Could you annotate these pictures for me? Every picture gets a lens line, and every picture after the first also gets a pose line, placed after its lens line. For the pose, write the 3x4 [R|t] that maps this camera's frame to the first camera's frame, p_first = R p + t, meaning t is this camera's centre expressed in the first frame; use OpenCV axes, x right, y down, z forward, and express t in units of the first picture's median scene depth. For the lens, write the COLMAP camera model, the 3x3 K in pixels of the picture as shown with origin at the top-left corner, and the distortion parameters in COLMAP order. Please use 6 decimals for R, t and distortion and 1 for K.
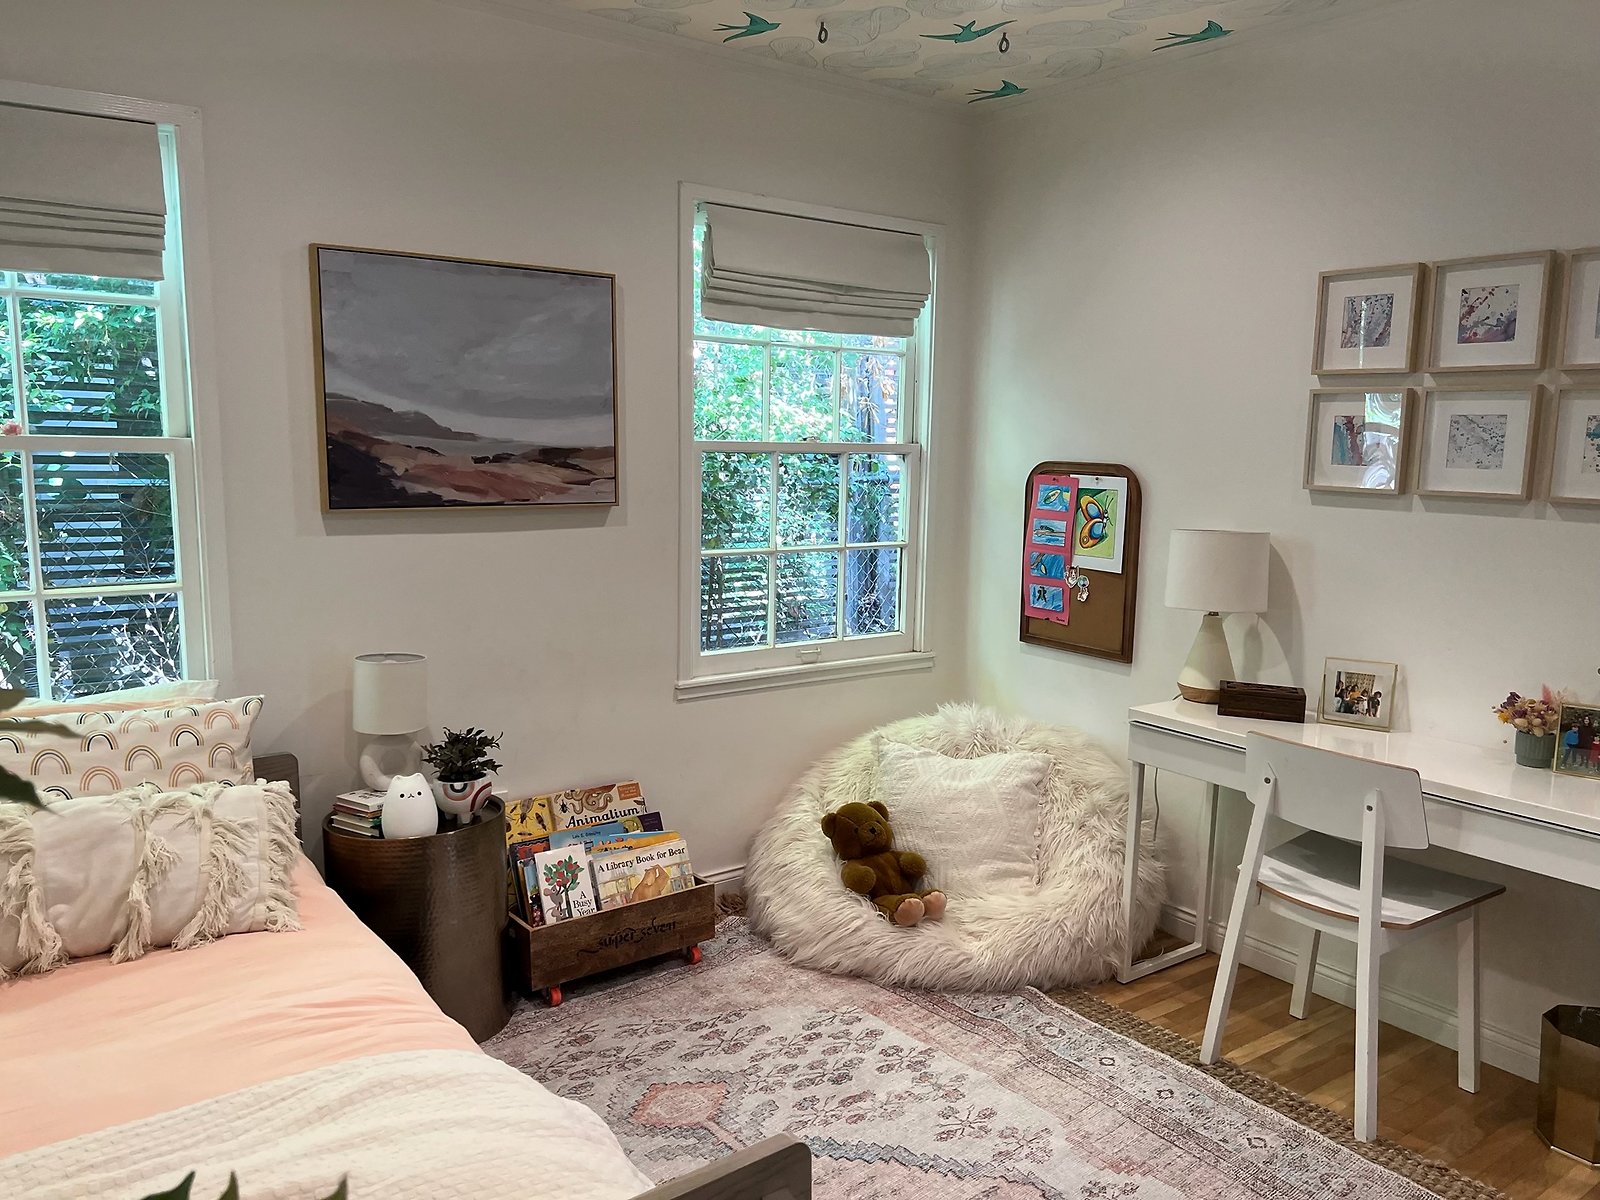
lens RADIAL K [[1212.3, 0, 800.9], [0, 1212.3, 607.1], [0, 0, 1]] dist [0.080445, -0.101148]
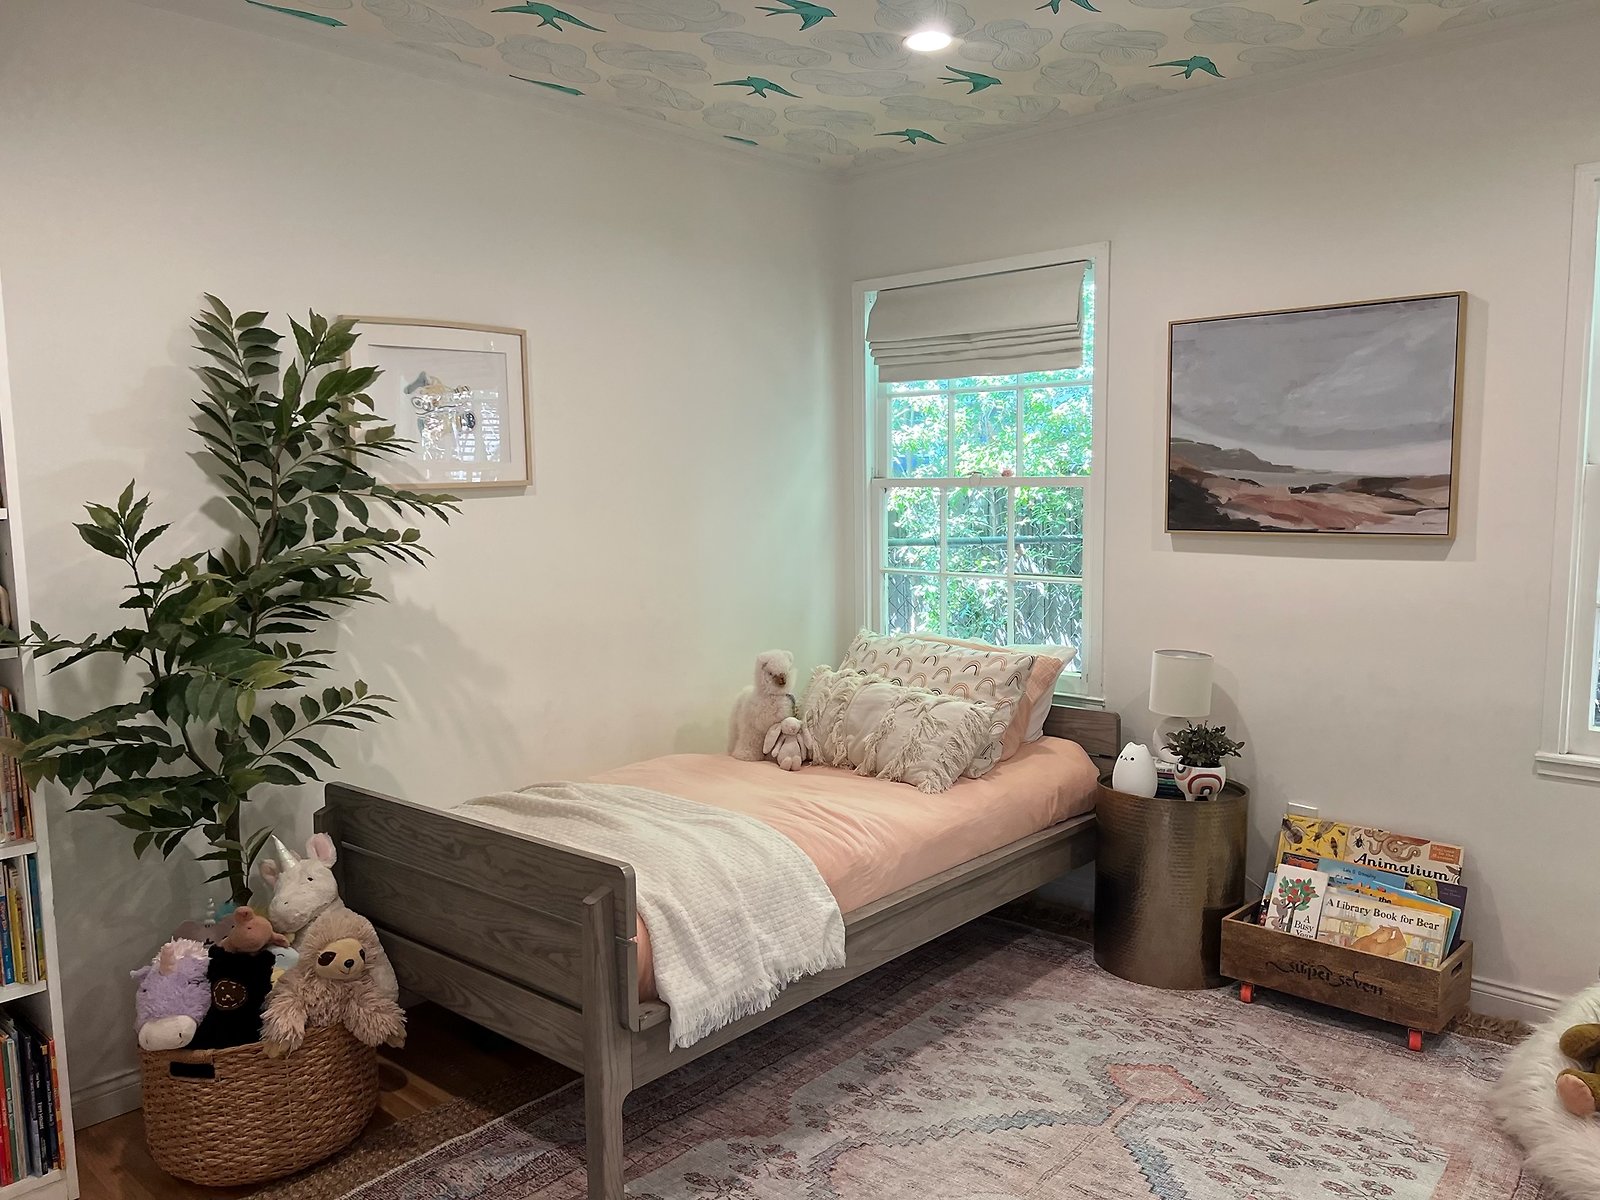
lens RADIAL K [[1212.3, 0, 800.9], [0, 1212.3, 607.1], [0, 0, 1]] dist [0.080445, -0.101148]
pose [[0.179869, 0.085641, -0.979955, 0.733635], [-0.127631, 0.989814, 0.063076, -0.030512], [0.975375, 0.113728, 0.188968, 0.379219]]
